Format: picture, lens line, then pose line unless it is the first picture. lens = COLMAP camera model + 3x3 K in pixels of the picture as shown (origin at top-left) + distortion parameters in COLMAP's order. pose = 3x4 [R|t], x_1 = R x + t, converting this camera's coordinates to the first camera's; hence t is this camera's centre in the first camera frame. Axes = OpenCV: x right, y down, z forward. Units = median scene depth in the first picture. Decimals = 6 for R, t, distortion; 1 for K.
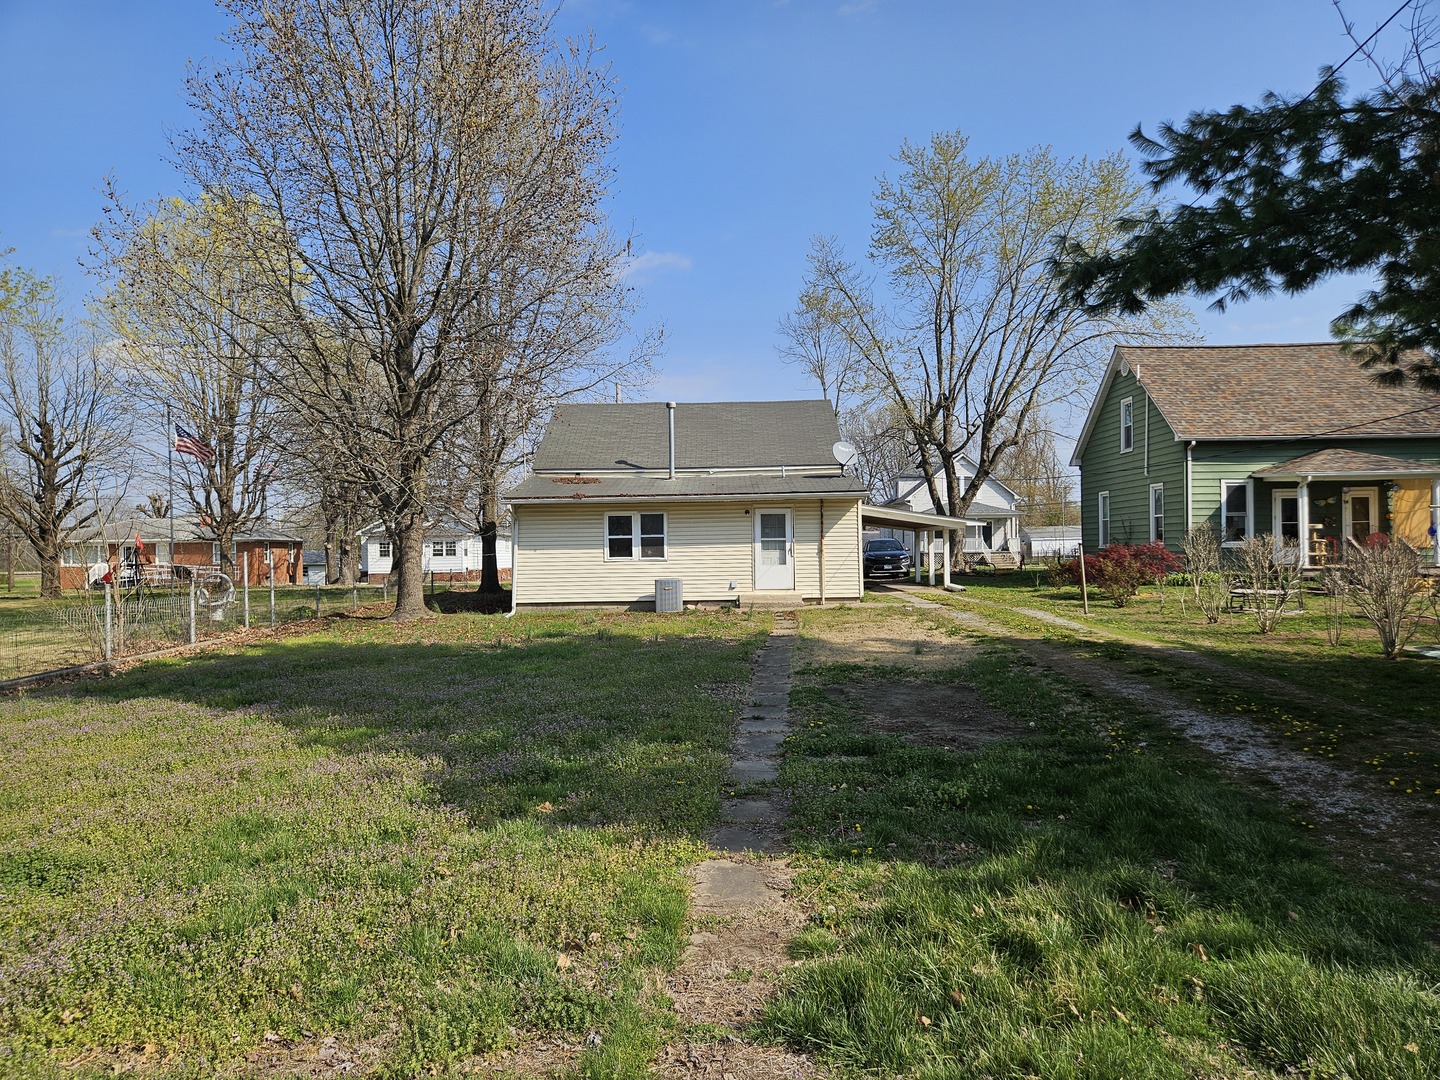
lens RADIAL K [[966.2, 0, 718.3], [0, 966.2, 541.9], [0, 0, 1]] dist [0.000597, 0.000029]
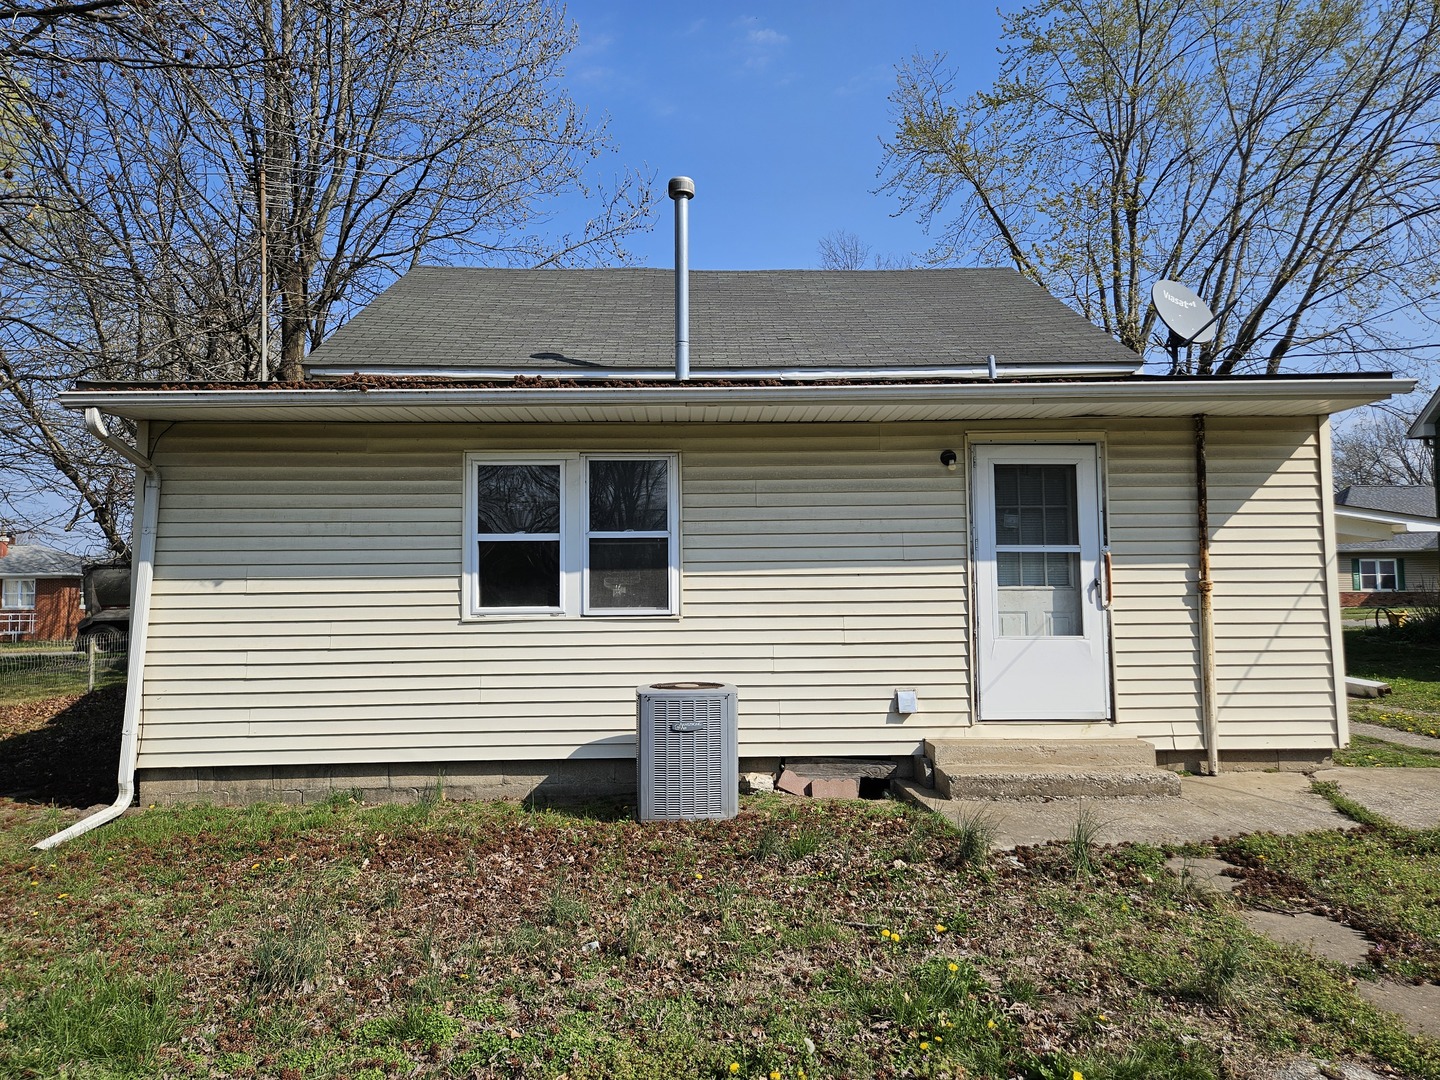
lens RADIAL K [[966.7, 0, 722.1], [0, 966.7, 539.7], [0, 0, 1]] dist [0.033597, -0.003945]
pose [[0.999380, 0.007820, 0.034341, -0.049906], [-0.005900, 0.998433, -0.055644, 0.011664], [-0.034722, 0.055407, 0.997860, 0.706021]]
